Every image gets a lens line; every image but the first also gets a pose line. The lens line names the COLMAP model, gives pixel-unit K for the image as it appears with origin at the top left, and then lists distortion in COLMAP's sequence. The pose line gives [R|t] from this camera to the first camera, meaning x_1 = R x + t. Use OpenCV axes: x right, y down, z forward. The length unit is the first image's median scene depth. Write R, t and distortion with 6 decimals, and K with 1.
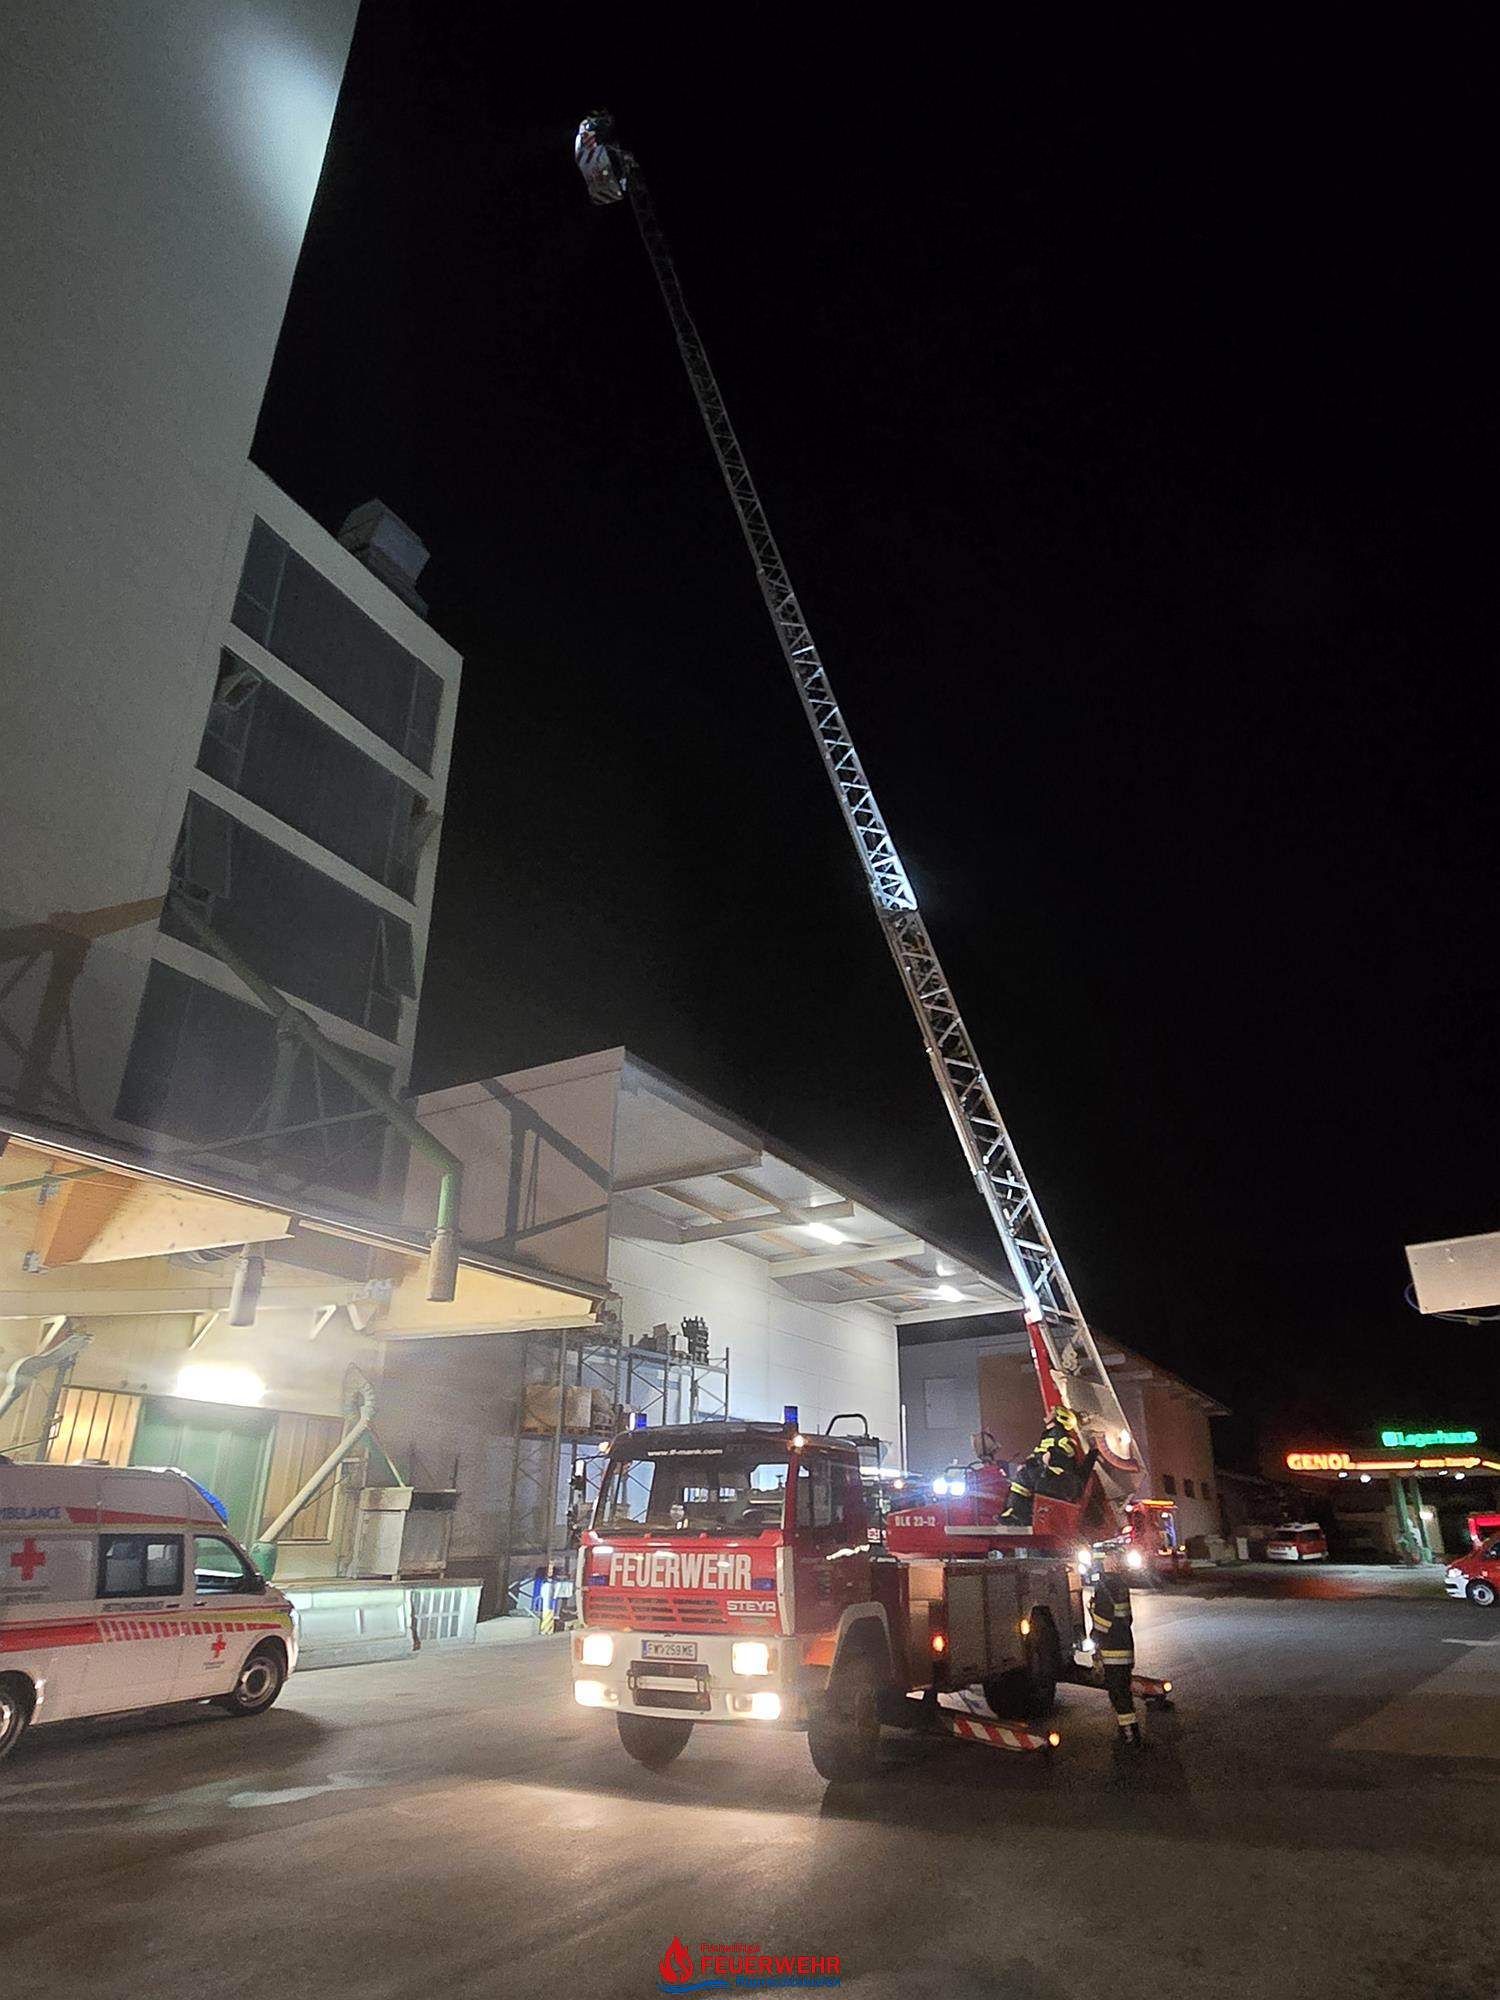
lens RADIAL K [[1216.8, 0, 768.0], [0, 1216.8, 985.1], [0, 0, 1]] dist [-0.003791, -0.000178]
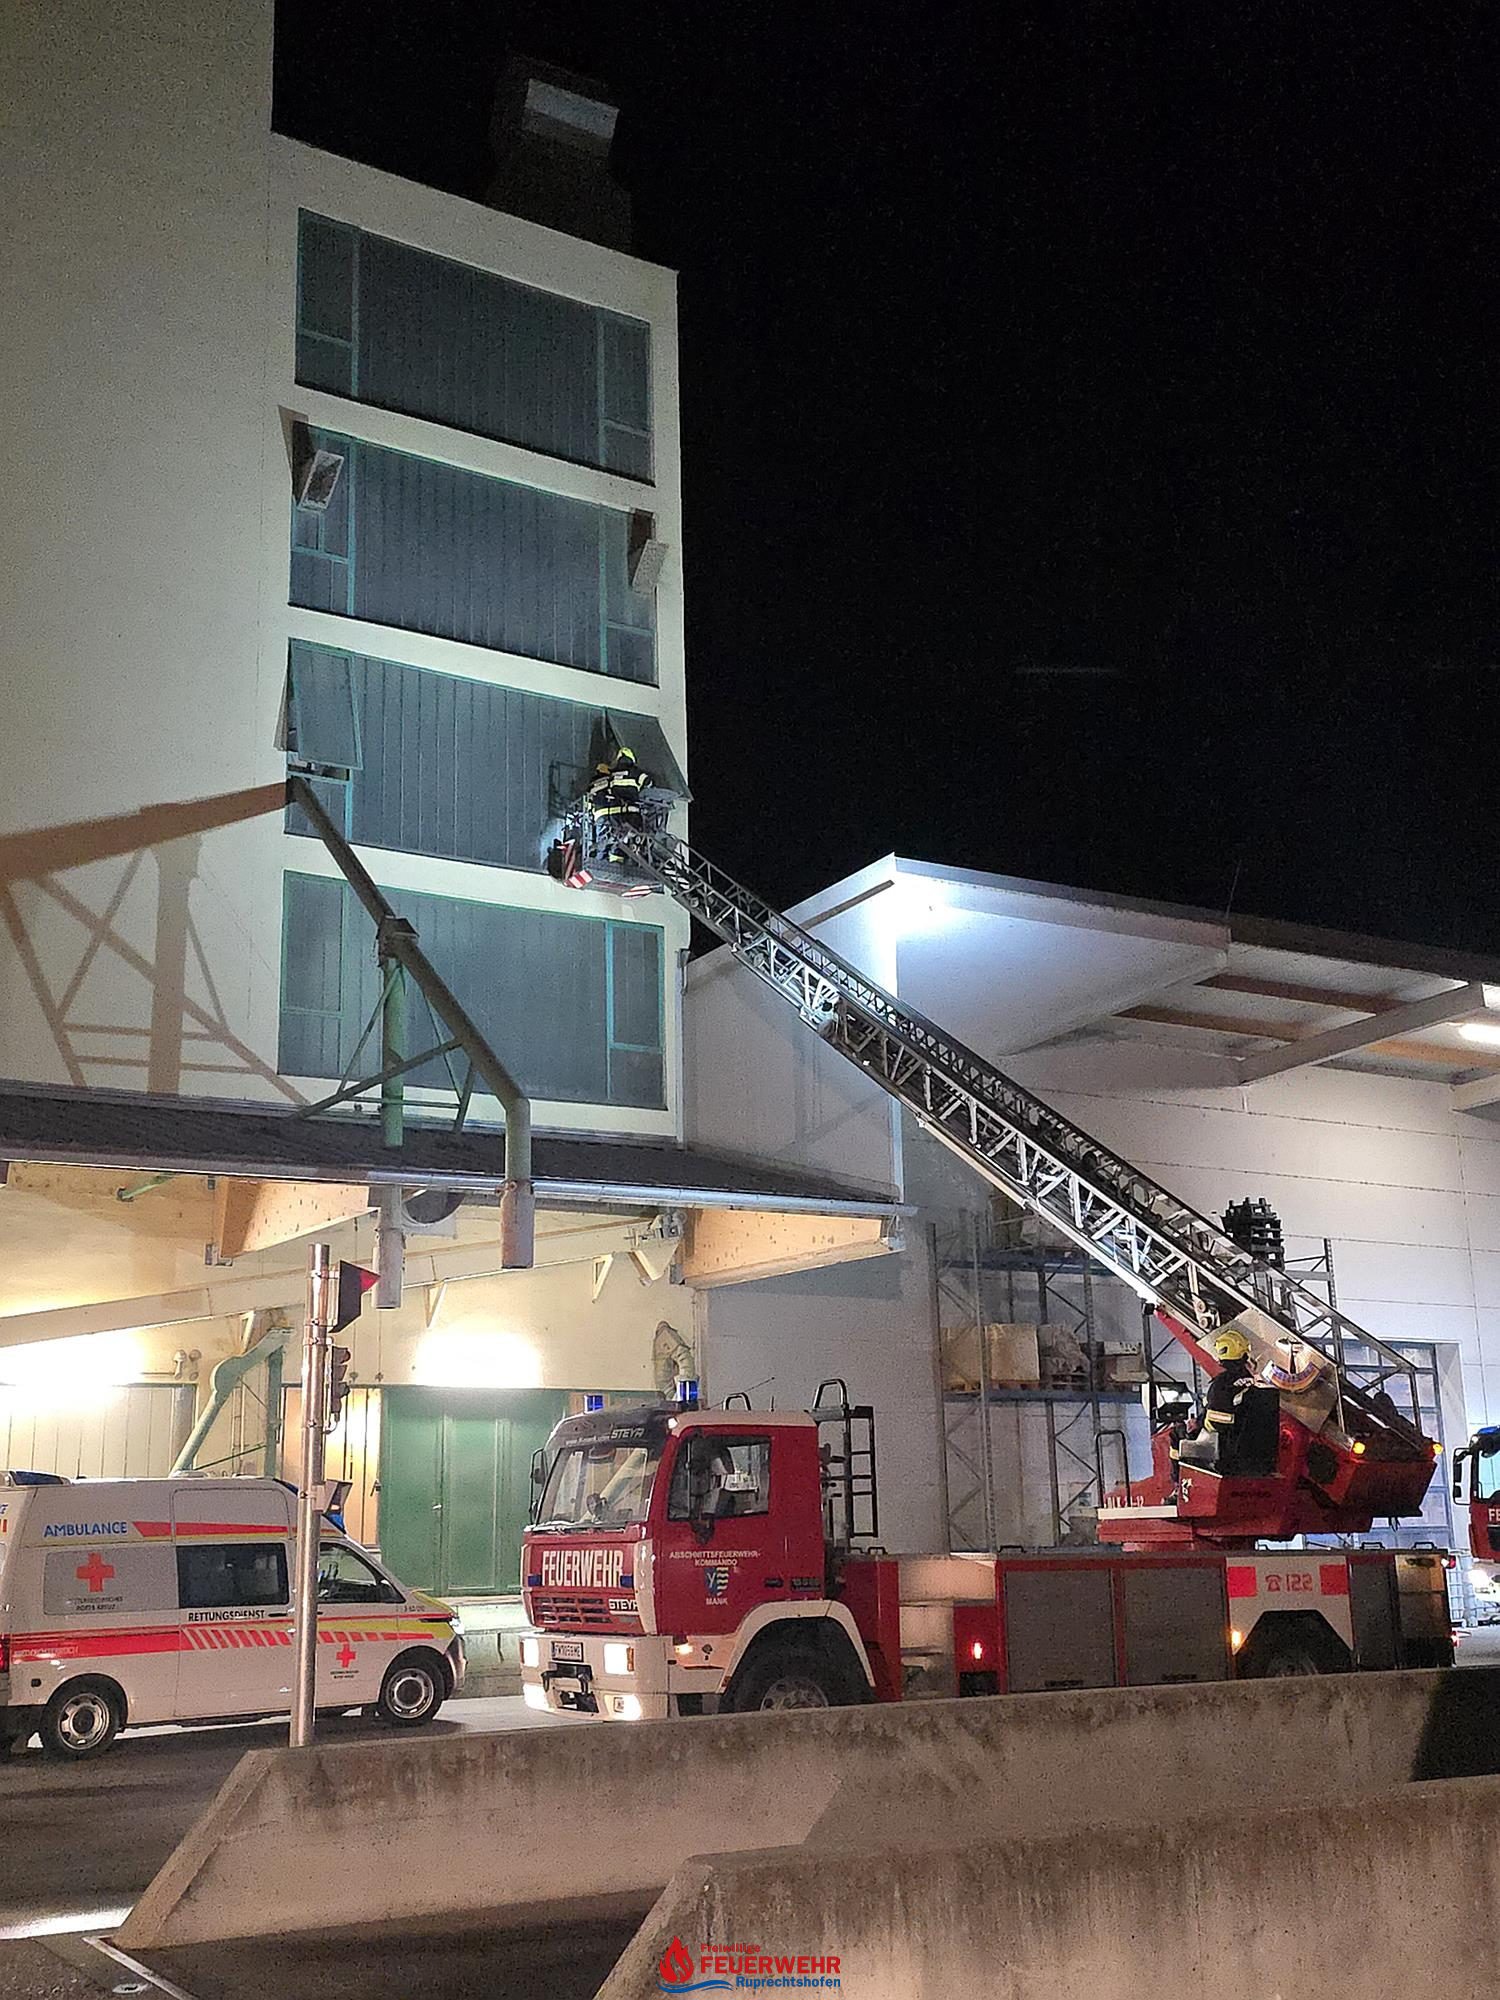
lens RADIAL K [[2186.8, 0, 750.0], [0, 2186.8, 1000.0], [0, 0, 1]] dist [0.193124, -0.416380]
pose [[0.854195, -0.142419, -0.500067, 0.536388], [0.234477, 0.963922, 0.125998, -0.057864], [0.464081, -0.224881, 0.856771, -0.144479]]
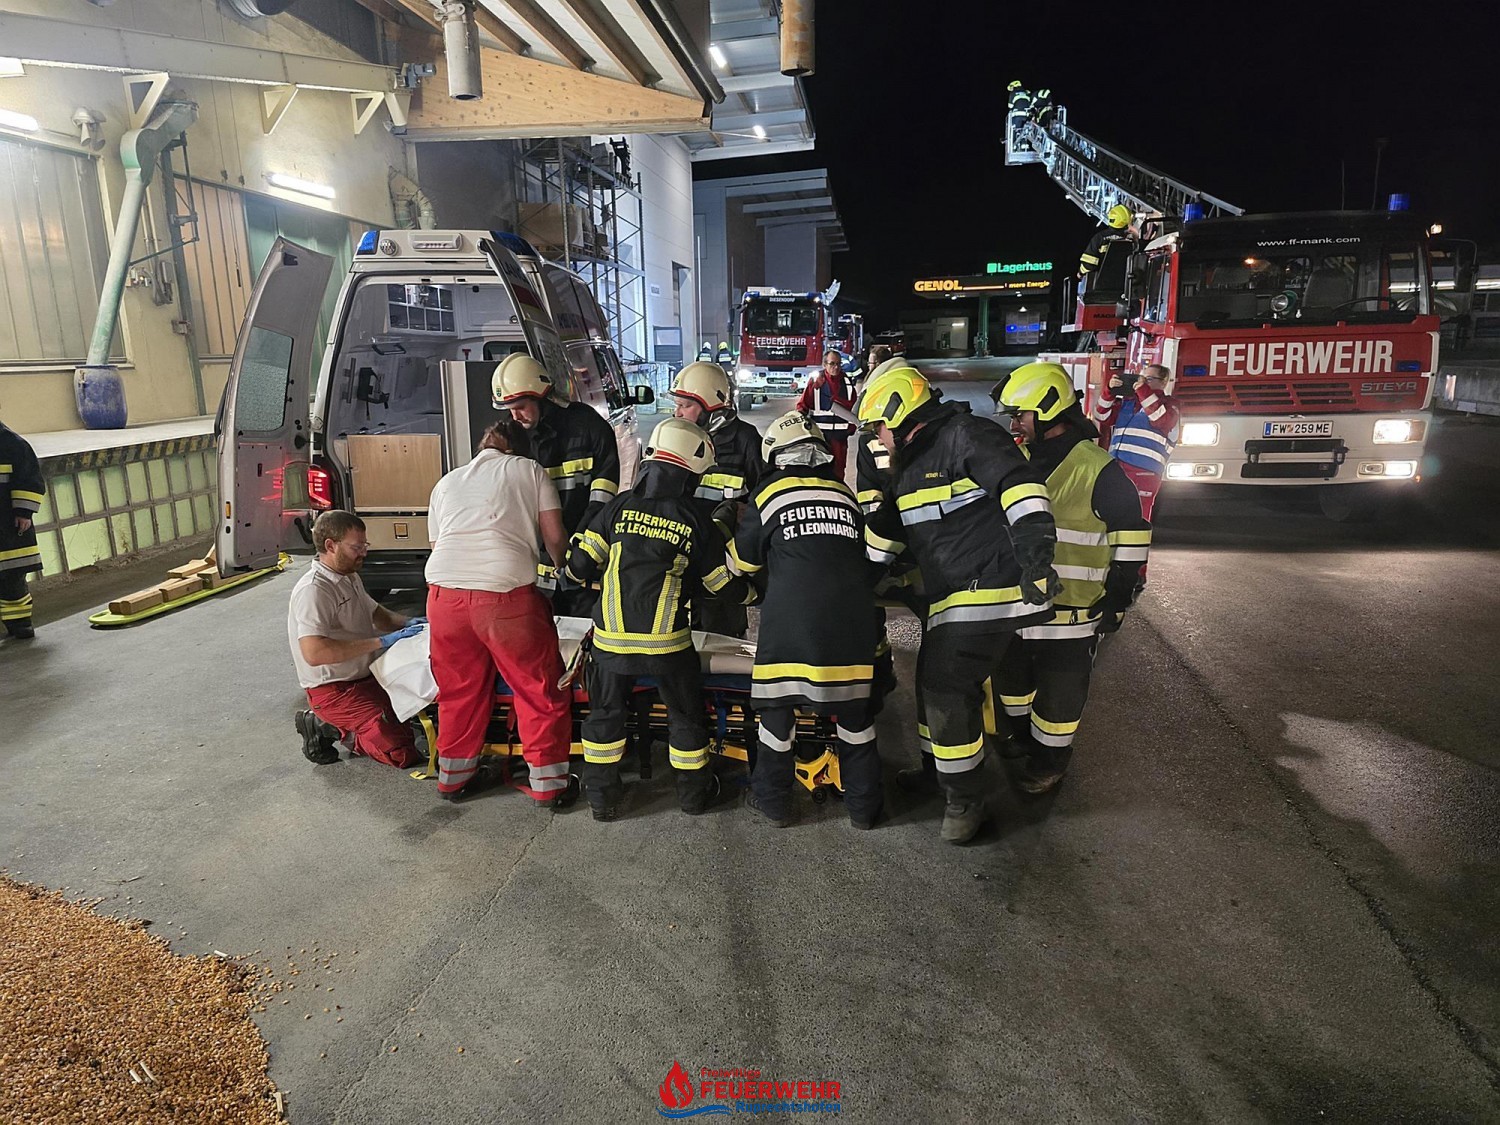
lens RADIAL K [[1004.6, 0, 748.5], [0, 1004.6, 575.0], [0, 0, 1]] dist [0.054643, -0.045902]
pose [[0.938826, -0.100000, 0.329554, -0.468568], [-0.118676, 0.804366, 0.582161, 0.113240], [-0.323298, -0.585658, 0.743292, 0.248363]]
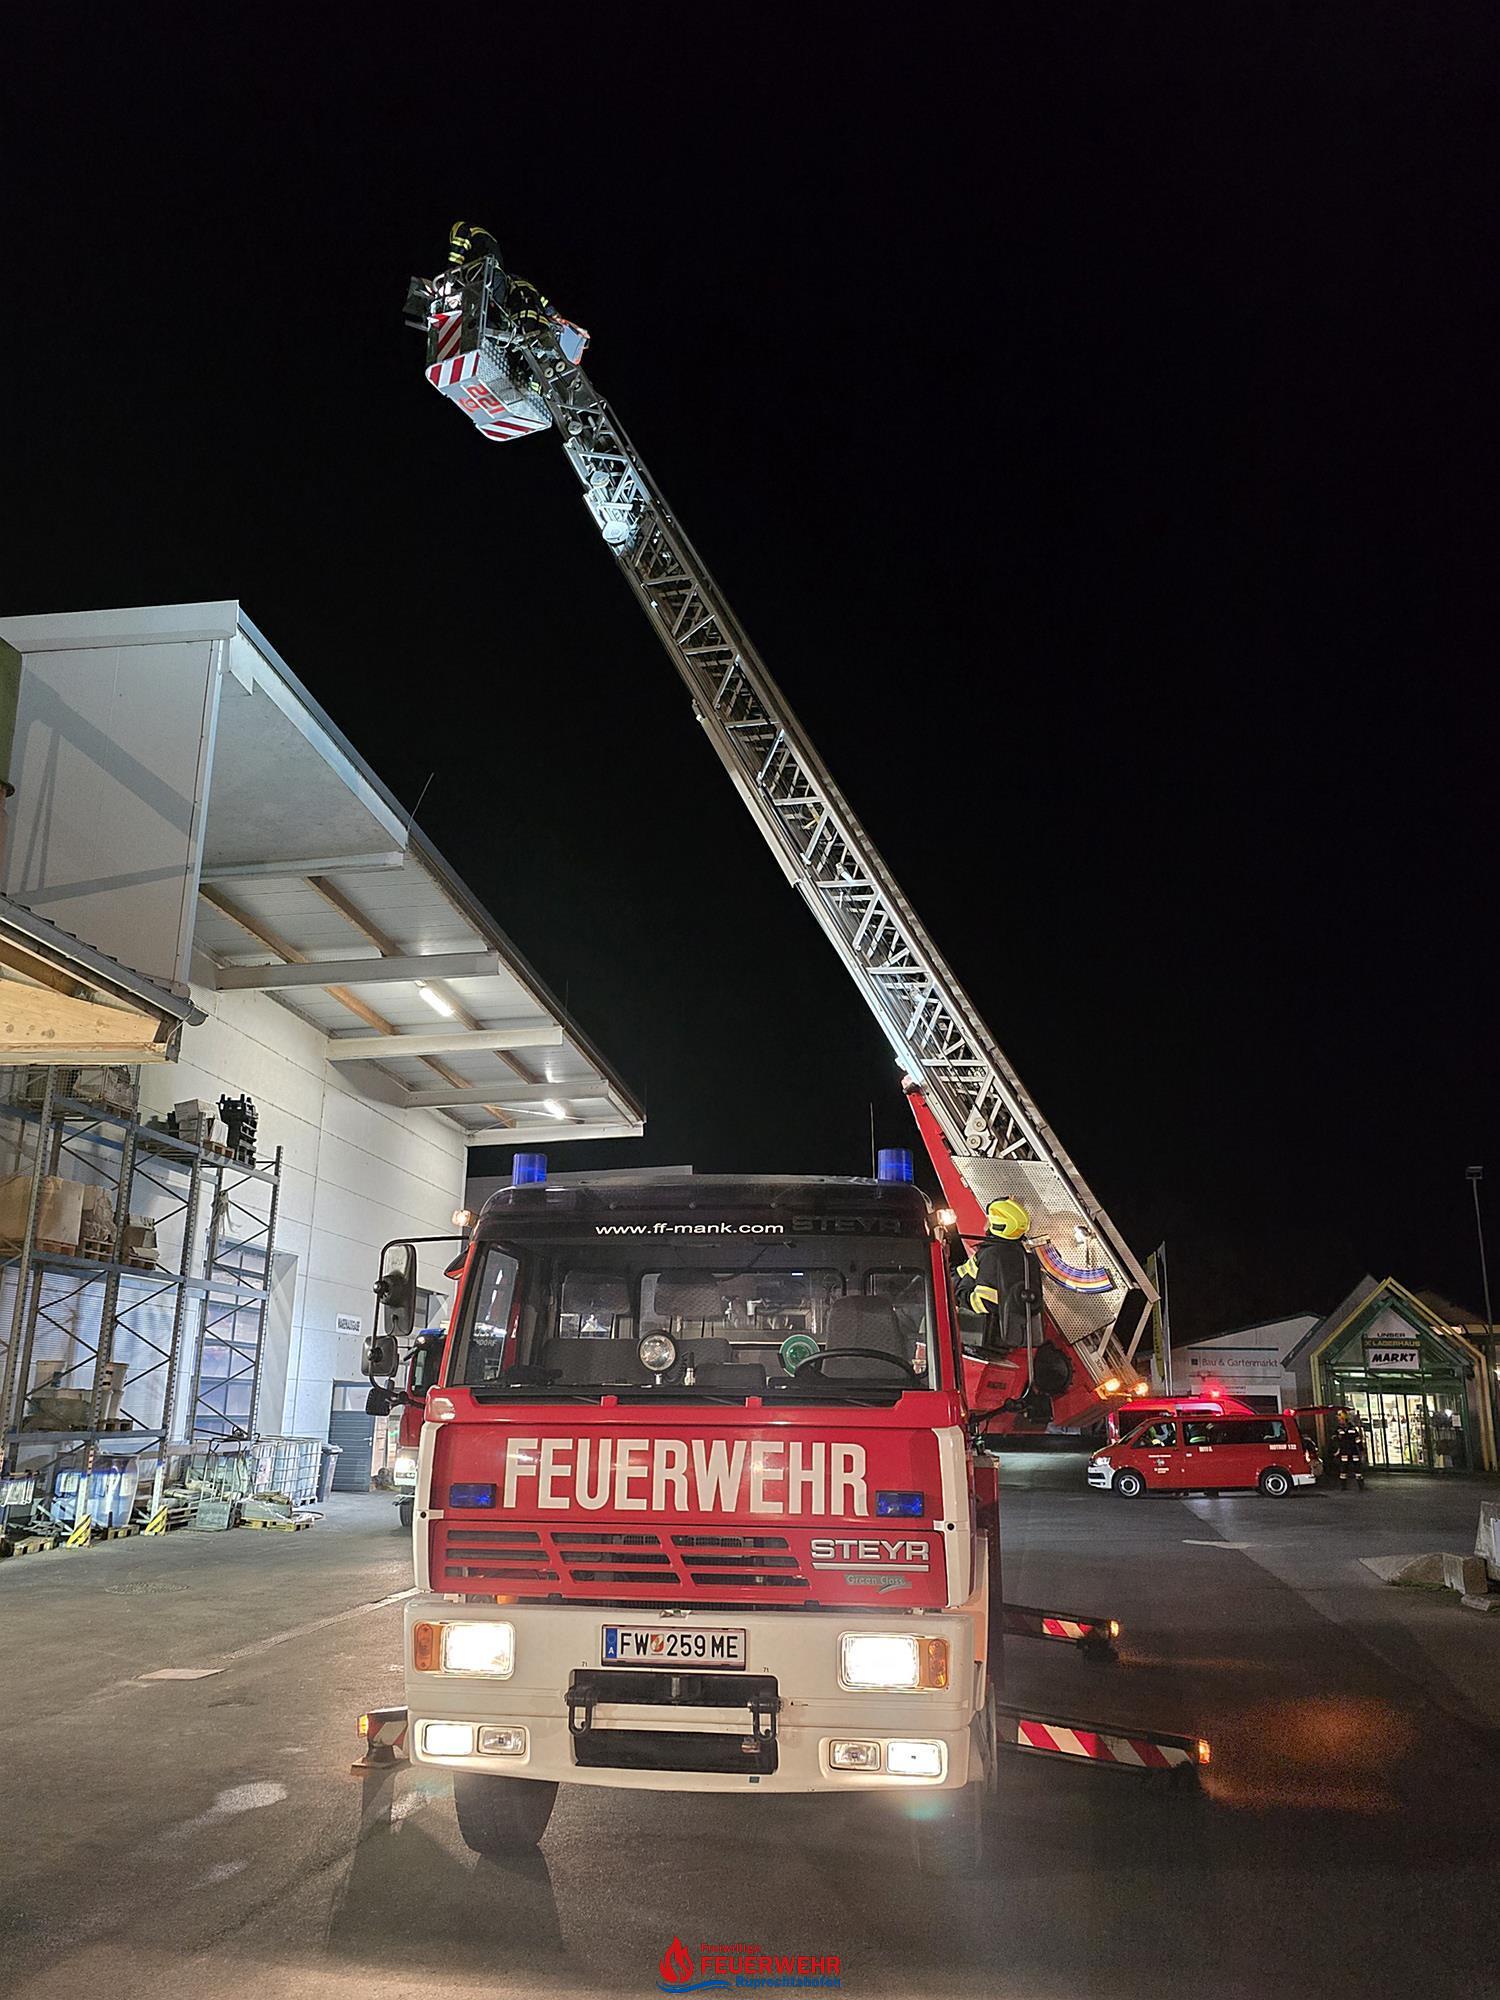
lens RADIAL K [[1477.1, 0, 748.3], [0, 1477.1, 1023.3], [0, 0, 1]] dist [0.037149, -0.006073]
pose [[0.930765, 0.102523, 0.350950, -0.154669], [-0.159145, 0.977782, 0.136435, 0.140846], [-0.329165, -0.182841, 0.926401, 0.302915]]
